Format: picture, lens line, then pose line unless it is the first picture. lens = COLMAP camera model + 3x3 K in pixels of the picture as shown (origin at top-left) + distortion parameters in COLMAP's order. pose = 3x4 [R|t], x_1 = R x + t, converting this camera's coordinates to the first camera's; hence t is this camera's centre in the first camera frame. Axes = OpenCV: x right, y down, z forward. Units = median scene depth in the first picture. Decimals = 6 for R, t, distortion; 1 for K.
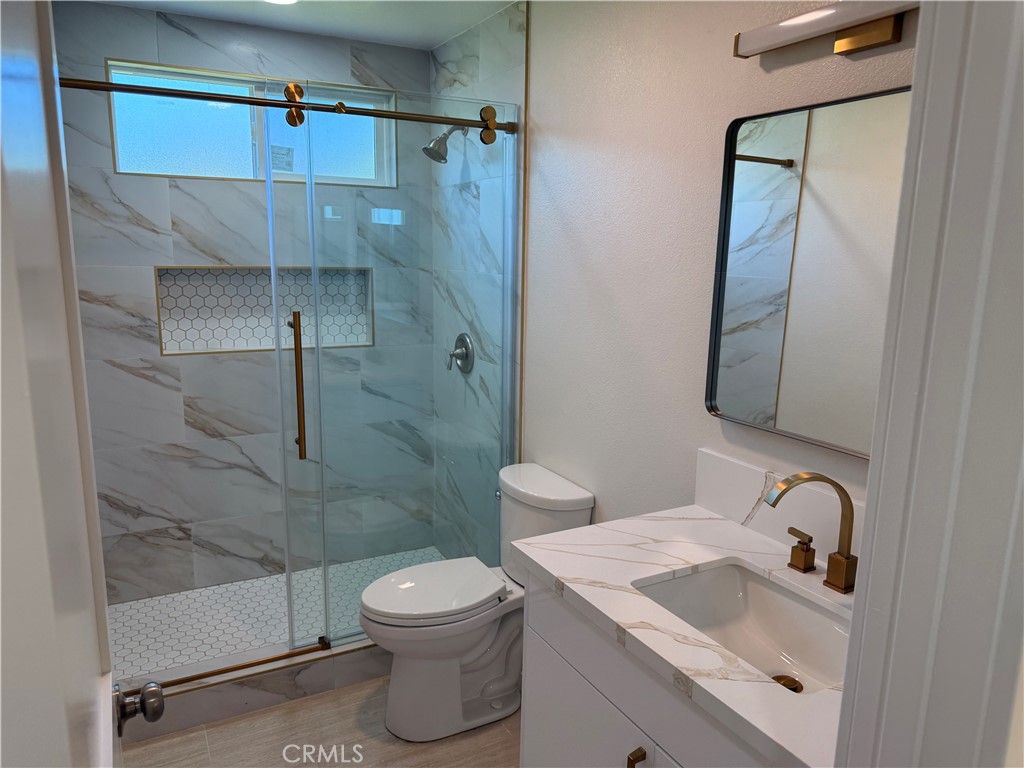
lens RADIAL K [[726.7, 0, 518.3], [0, 726.7, 390.4], [0, 0, 1]] dist [0.038520, -0.048010]
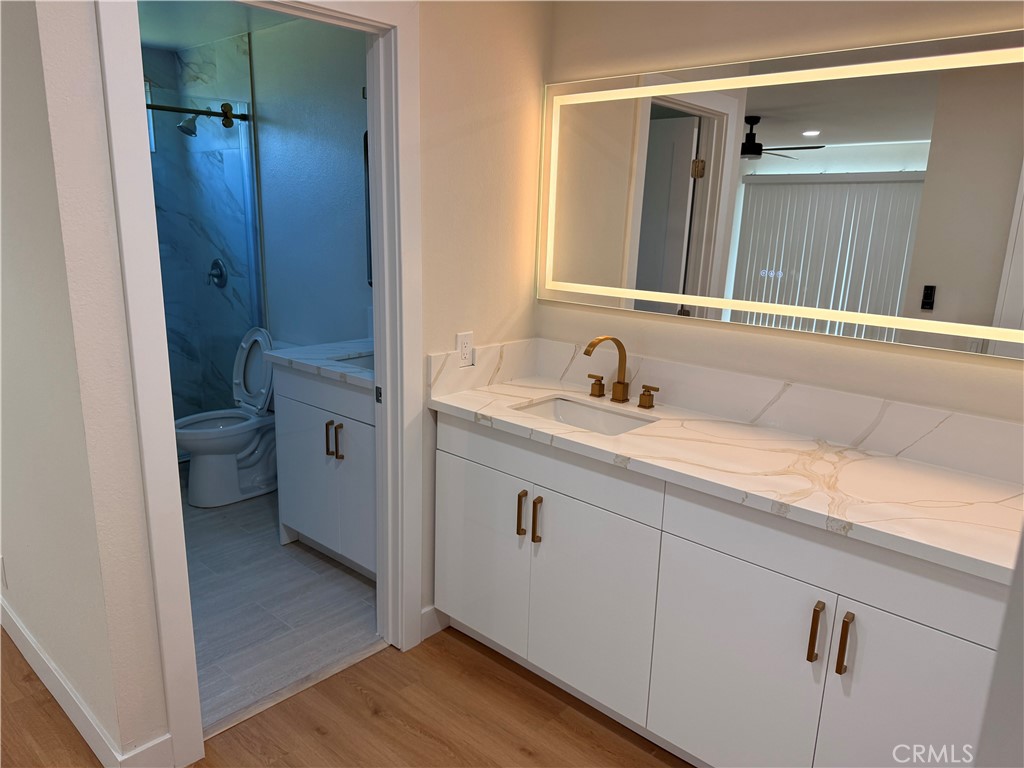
lens RADIAL K [[726.7, 0, 516.0], [0, 726.7, 375.7], [0, 0, 1]] dist [0.038520, -0.048010]
pose [[0.943242, -0.070939, 0.324441, -0.006371], [0.058332, 0.997122, 0.048432, 0.121263], [-0.326943, -0.026757, 0.944665, -0.567698]]
